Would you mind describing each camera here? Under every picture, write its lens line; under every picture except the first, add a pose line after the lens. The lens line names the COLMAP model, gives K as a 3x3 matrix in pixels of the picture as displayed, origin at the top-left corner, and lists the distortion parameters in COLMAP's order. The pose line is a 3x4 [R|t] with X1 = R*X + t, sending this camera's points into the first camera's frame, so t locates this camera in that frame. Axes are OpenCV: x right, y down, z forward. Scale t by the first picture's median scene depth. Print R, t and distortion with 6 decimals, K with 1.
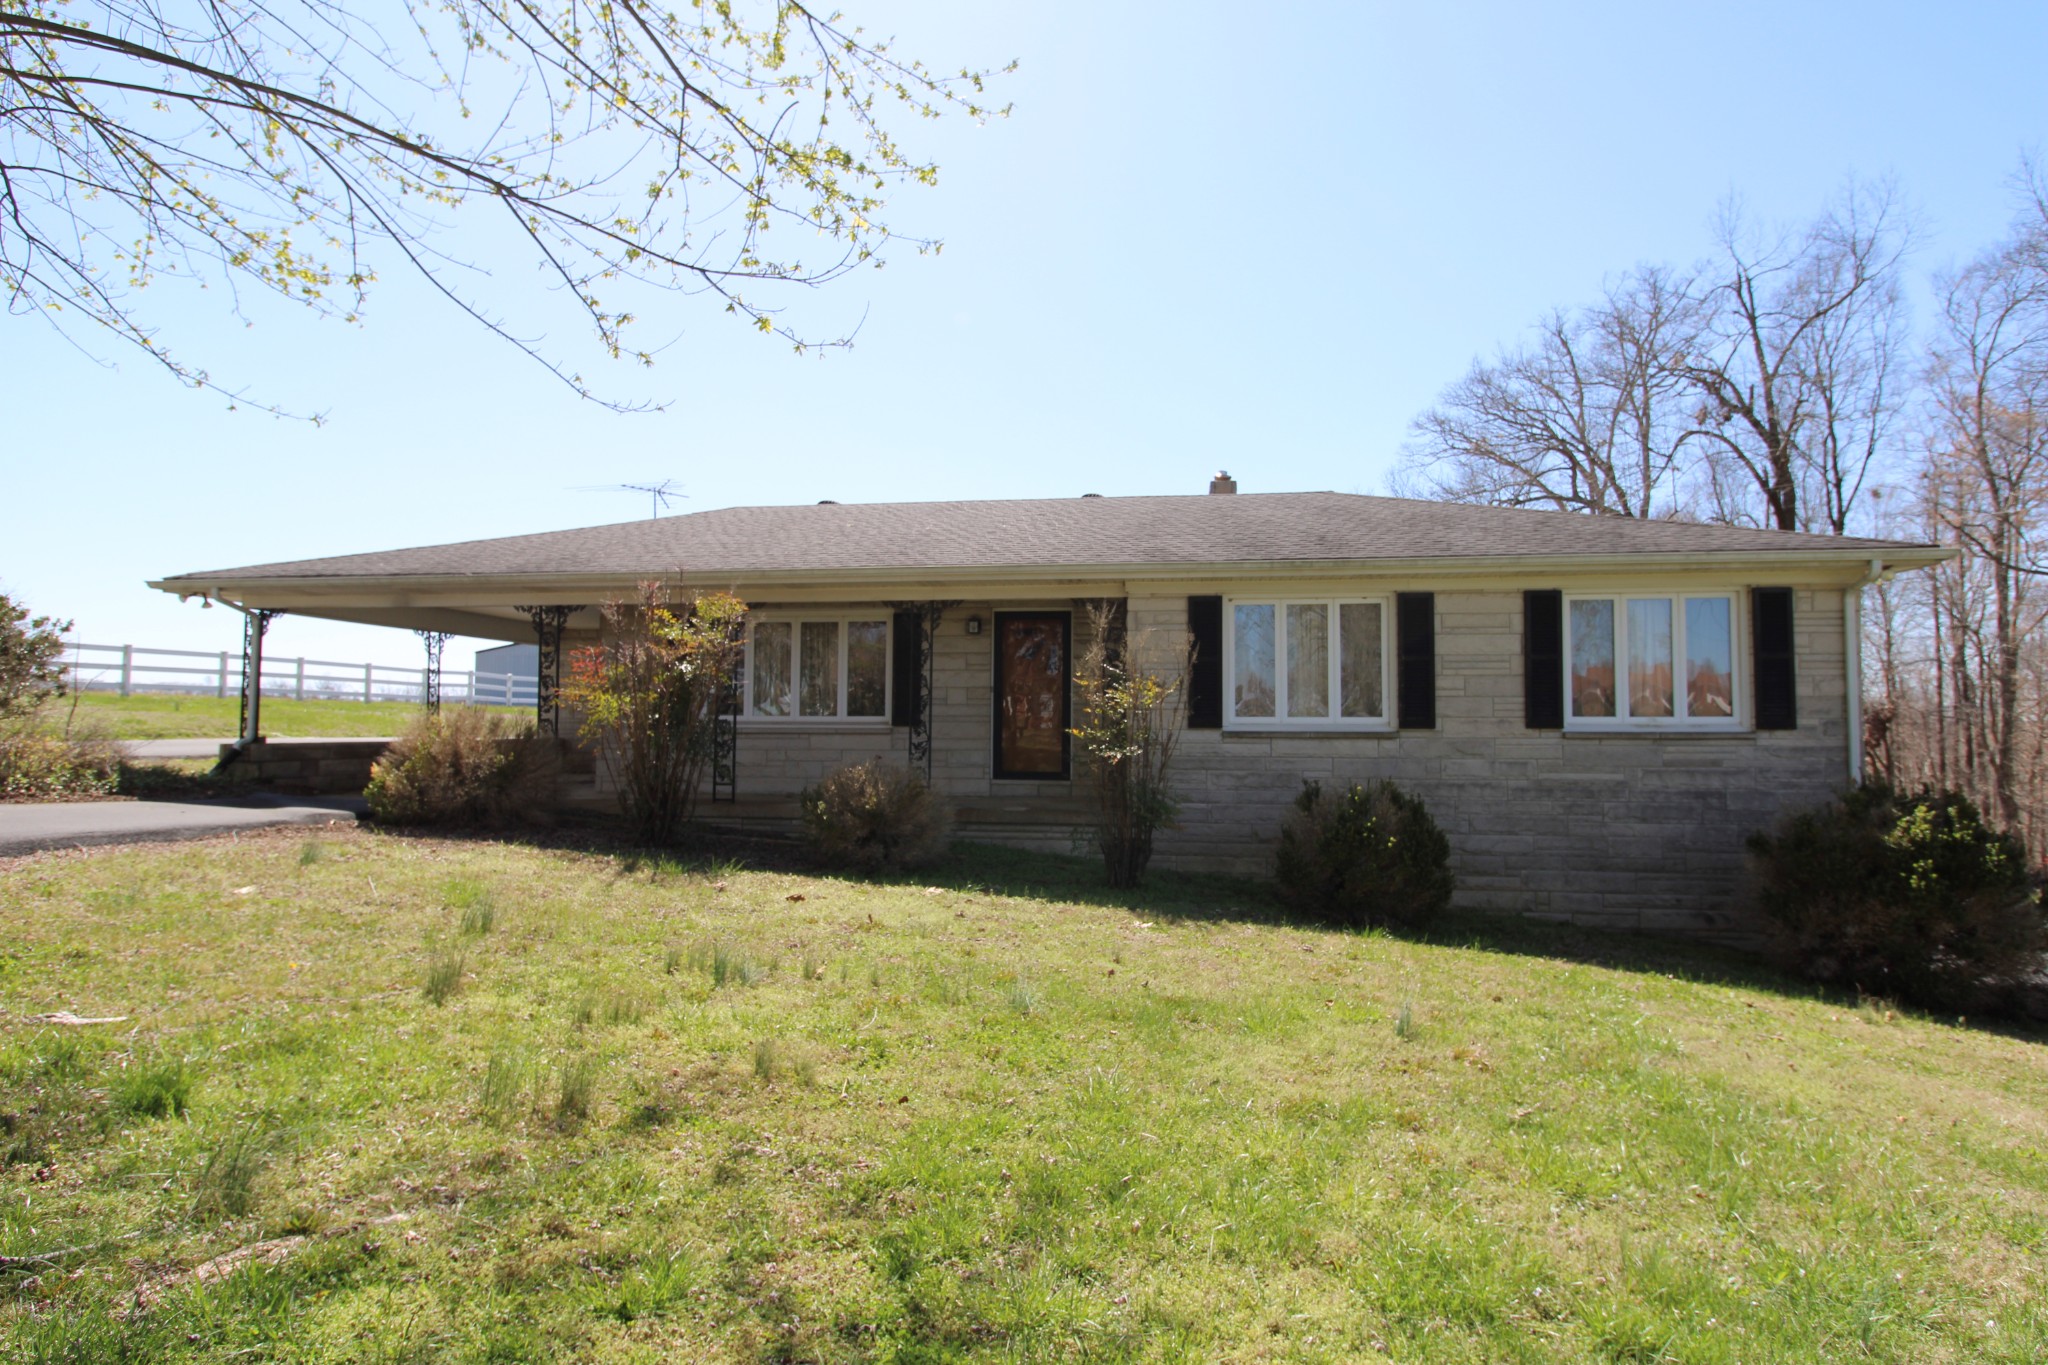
lens RADIAL K [[1075.3, 0, 1037.4], [0, 1075.3, 672.3], [0, 0, 1]] dist [-0.000385, -0.006930]
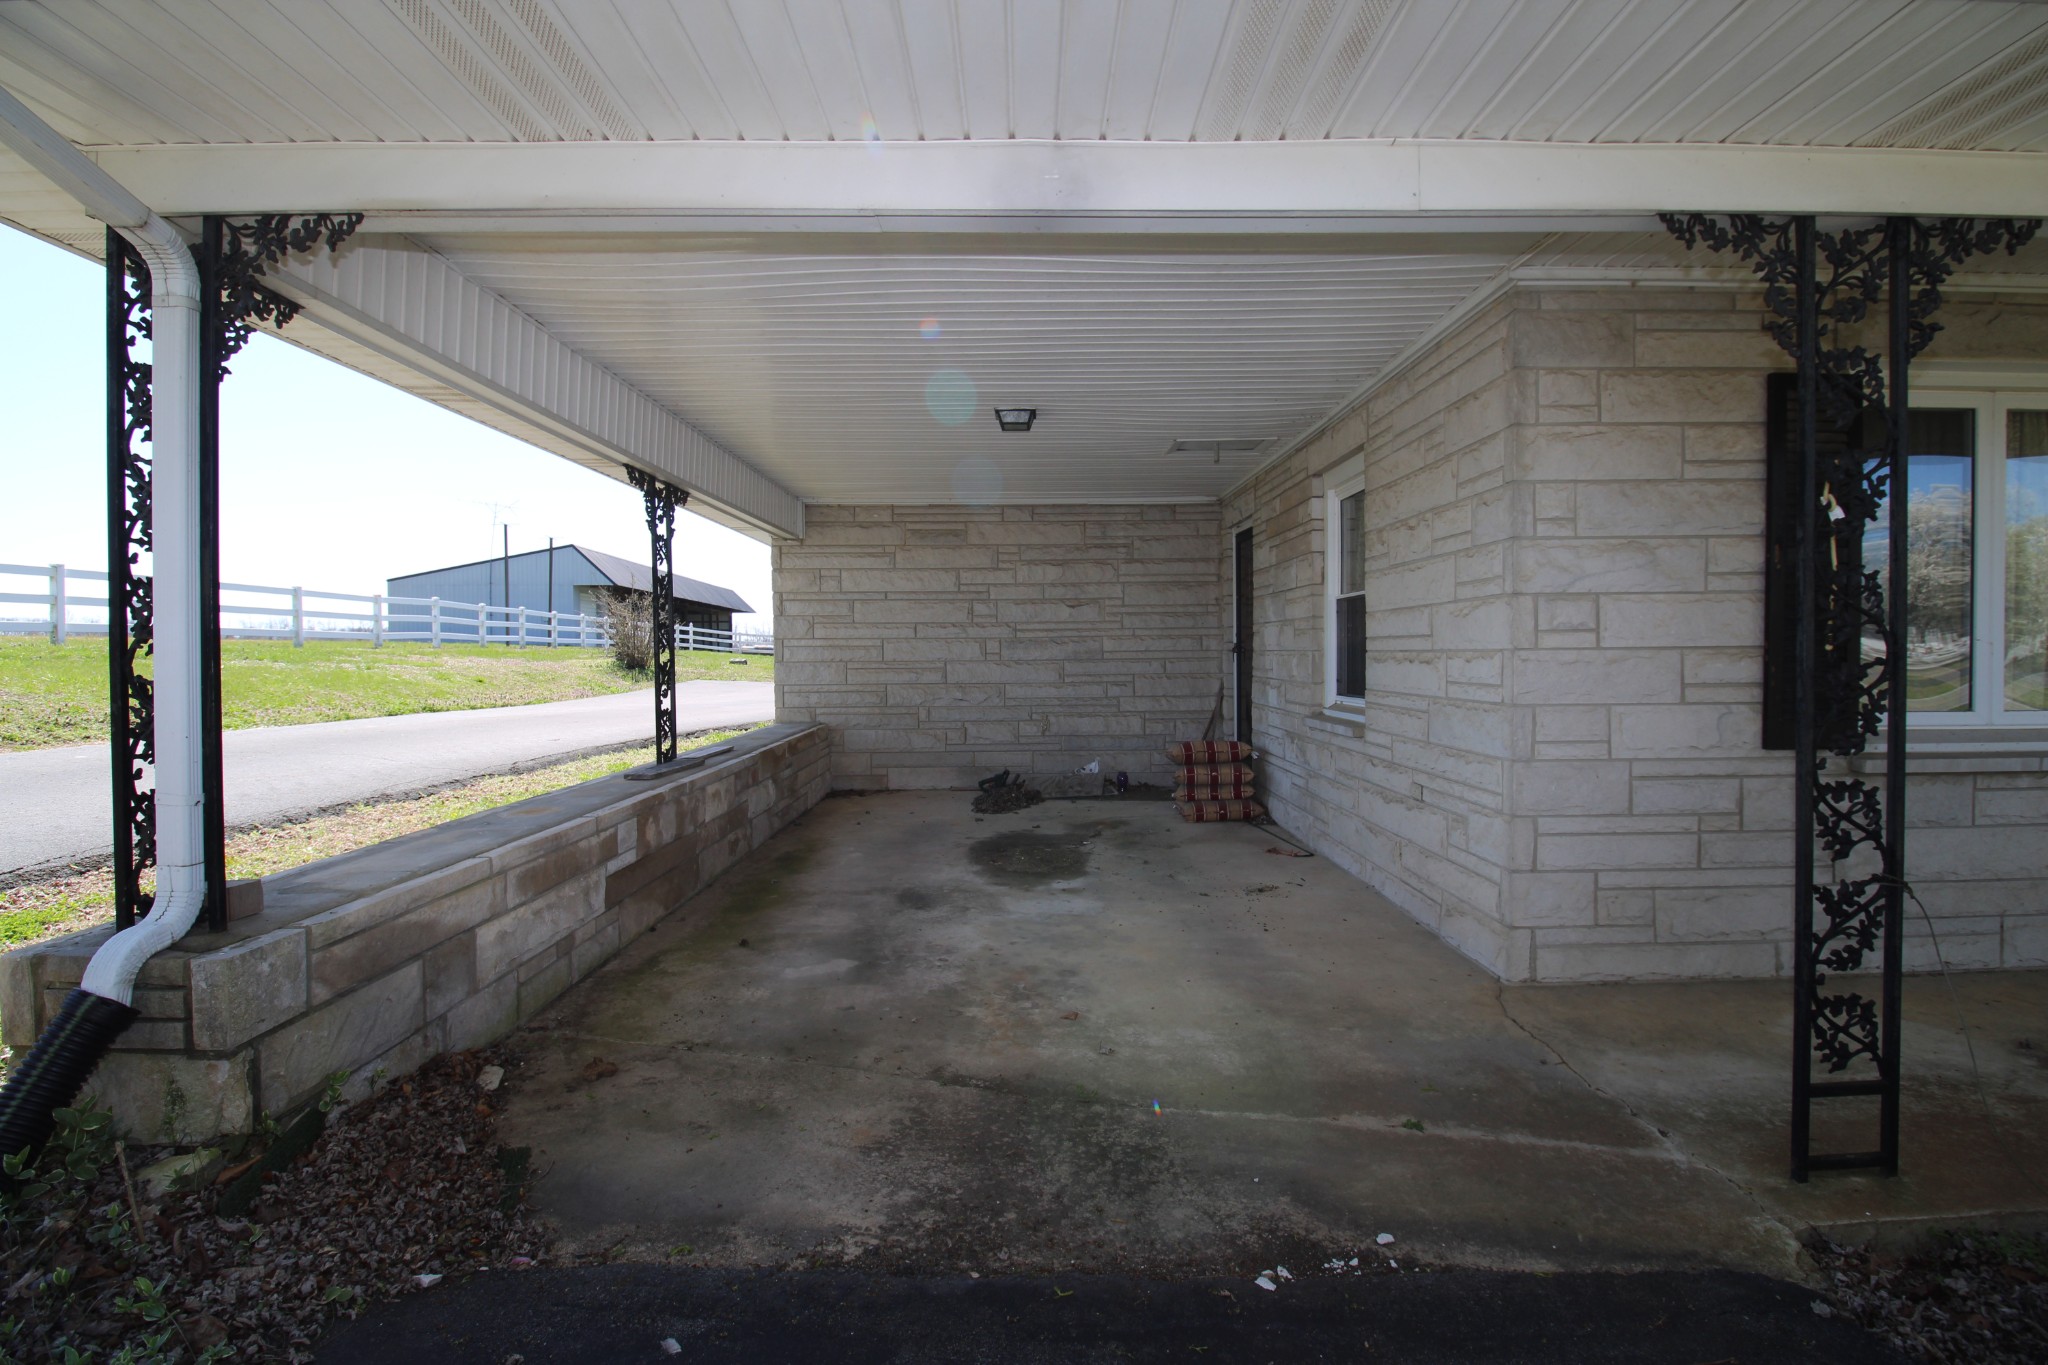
lens RADIAL K [[939.8, 0, 1039.5], [0, 939.8, 667.0], [0, 0, 1]] dist [-0.012673, -0.003078]
pose [[0.987155, -0.015260, 0.159037, -0.709651], [0.004304, 0.997607, 0.069007, 0.009225], [-0.159710, -0.067436, 0.984858, 0.951541]]
